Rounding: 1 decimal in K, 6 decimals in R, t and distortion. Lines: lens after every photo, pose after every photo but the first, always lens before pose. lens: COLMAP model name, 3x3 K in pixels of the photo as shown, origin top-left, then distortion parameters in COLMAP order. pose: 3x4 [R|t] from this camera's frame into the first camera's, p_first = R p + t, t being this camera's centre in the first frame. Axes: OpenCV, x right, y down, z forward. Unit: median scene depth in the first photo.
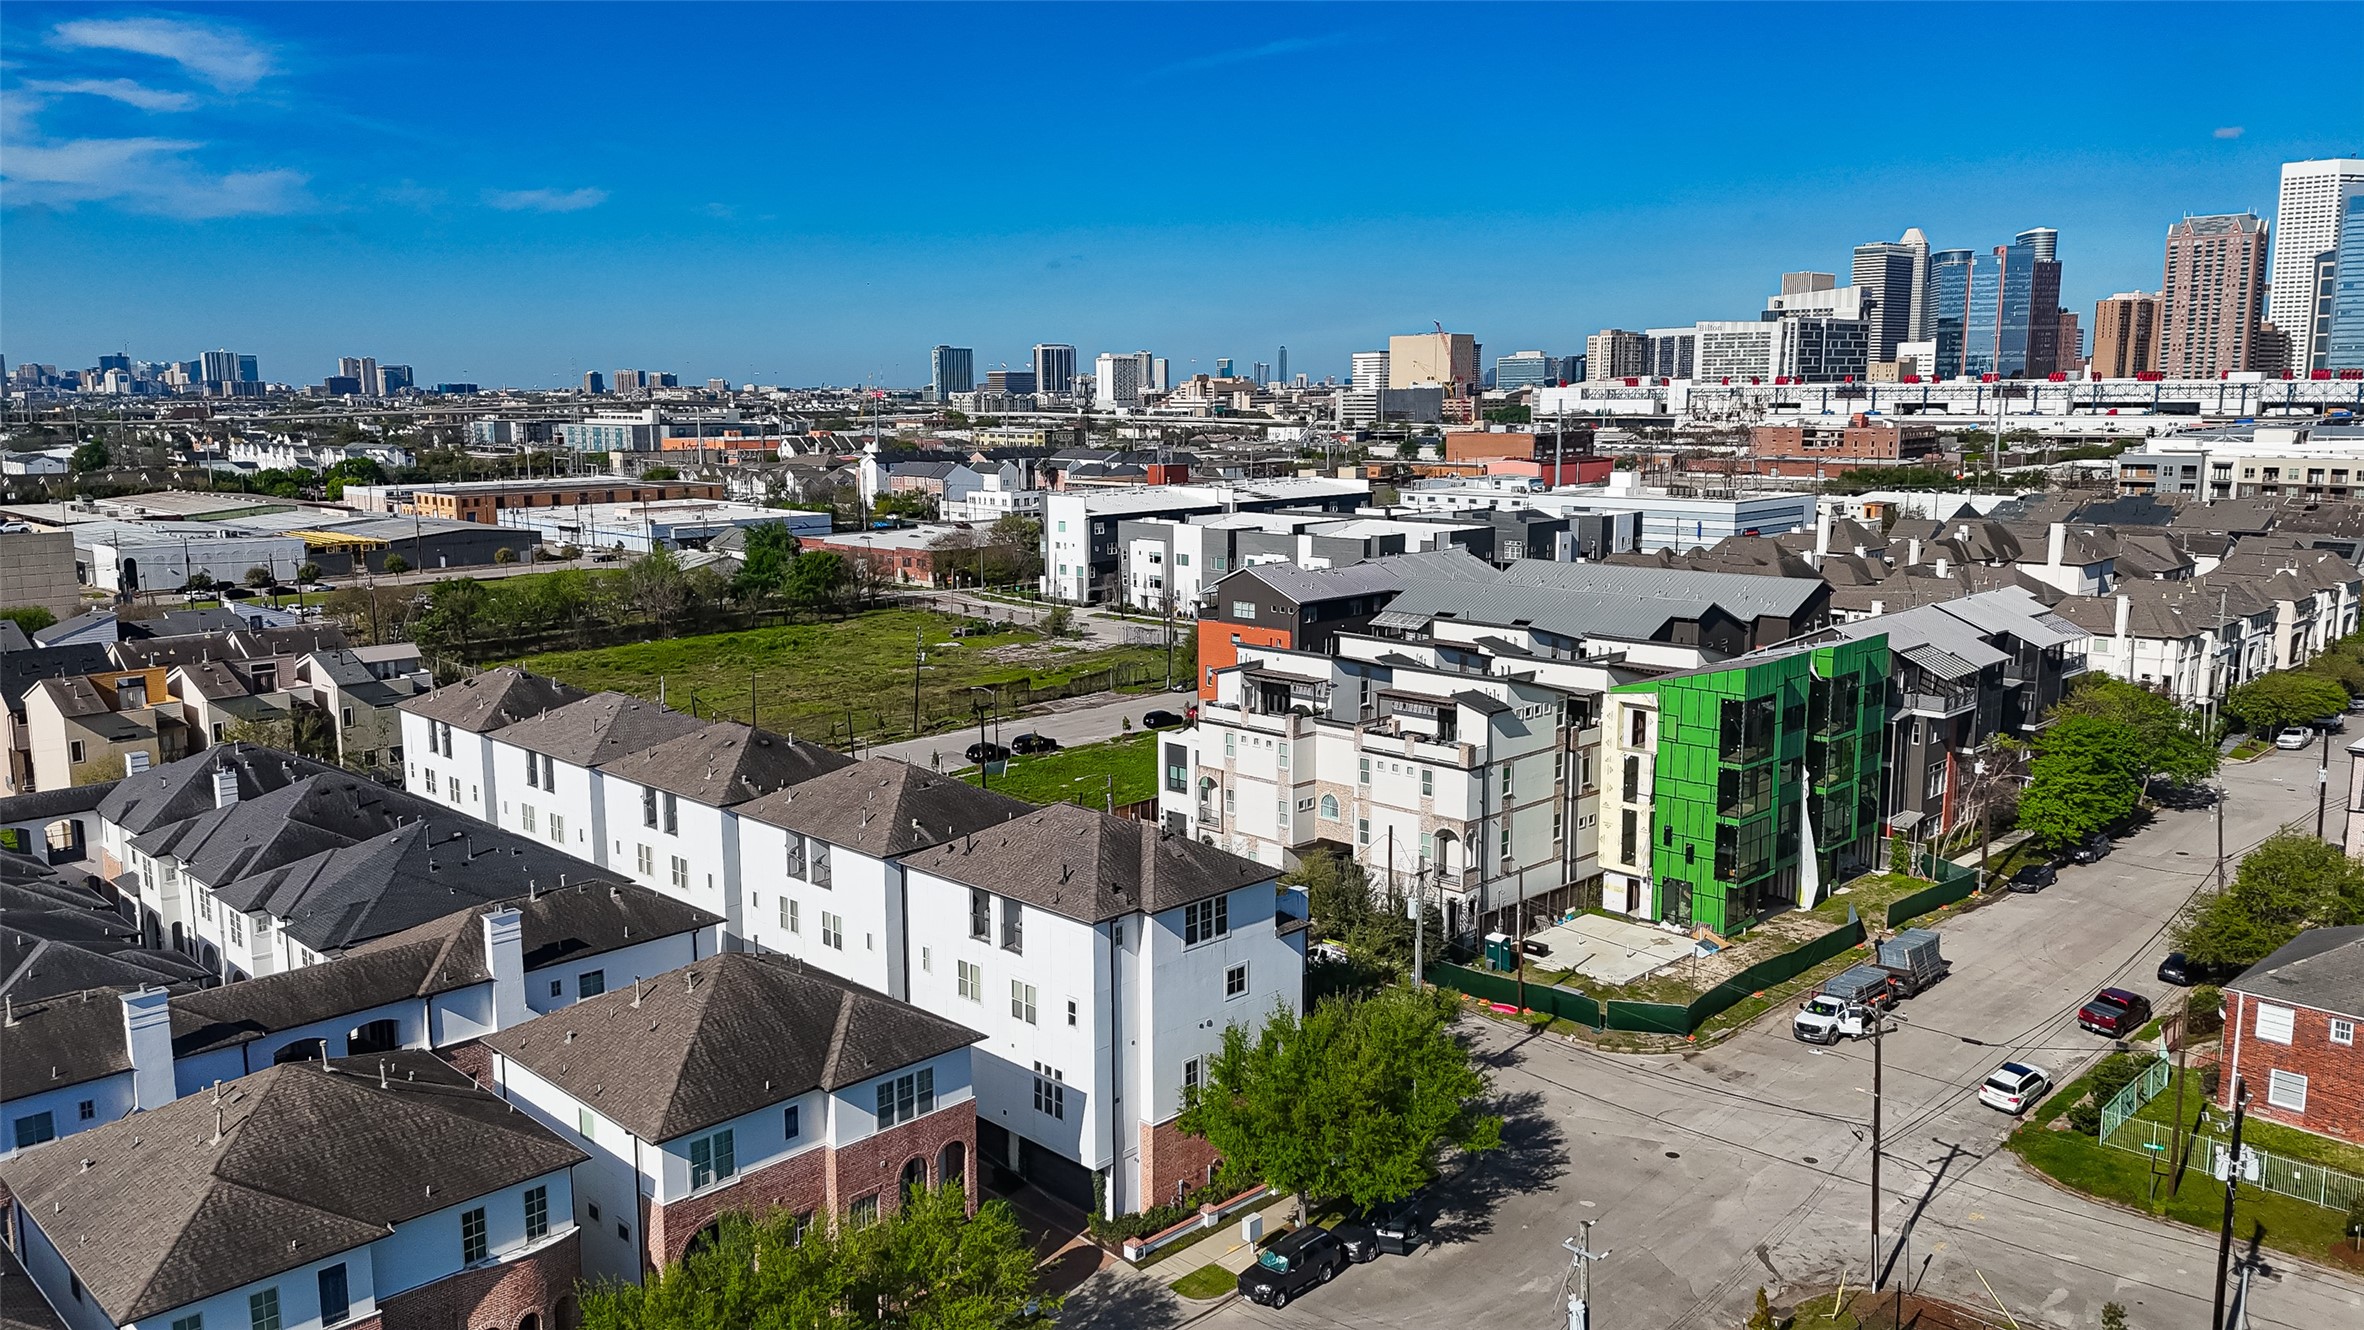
lens RADIAL K [[1725.8, 0, 1184.5], [0, 1725.8, 666.9], [0, 0, 1]] dist [0.088731, -0.095779]
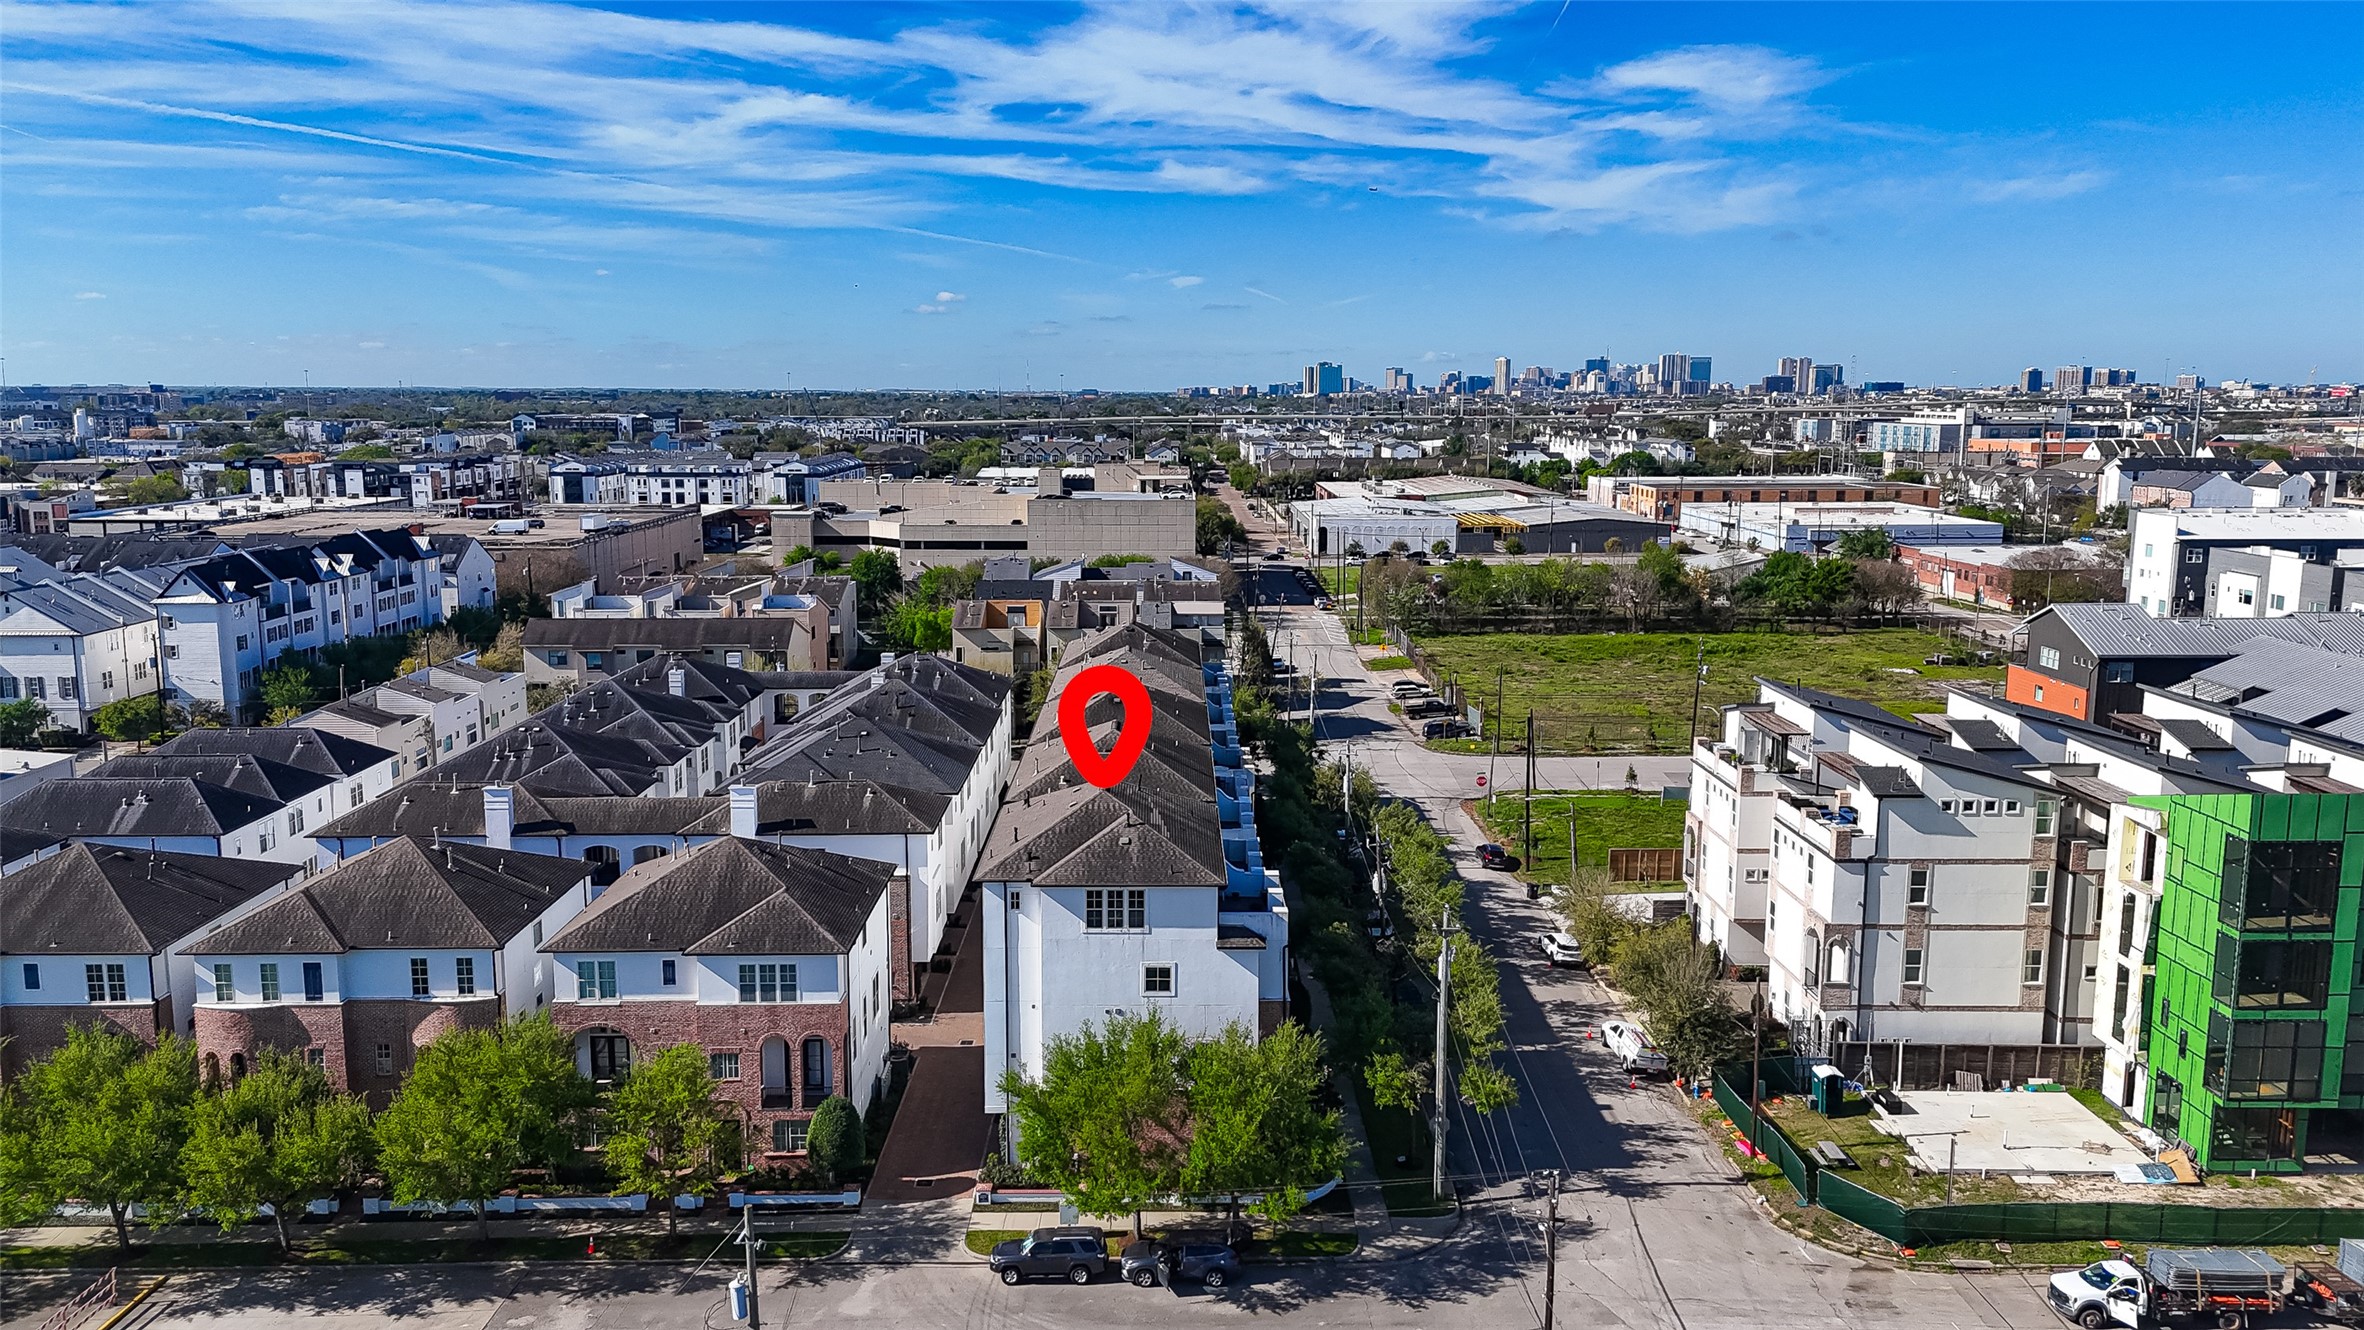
lens RADIAL K [[1725.8, 0, 1184.5], [0, 1725.8, 666.9], [0, 0, 1]] dist [0.088731, -0.095779]
pose [[0.710518, 0.118165, -0.693687, 0.475822], [-0.117377, 0.991891, 0.048736, -0.031859], [0.693821, 0.046795, 0.718626, 0.192082]]
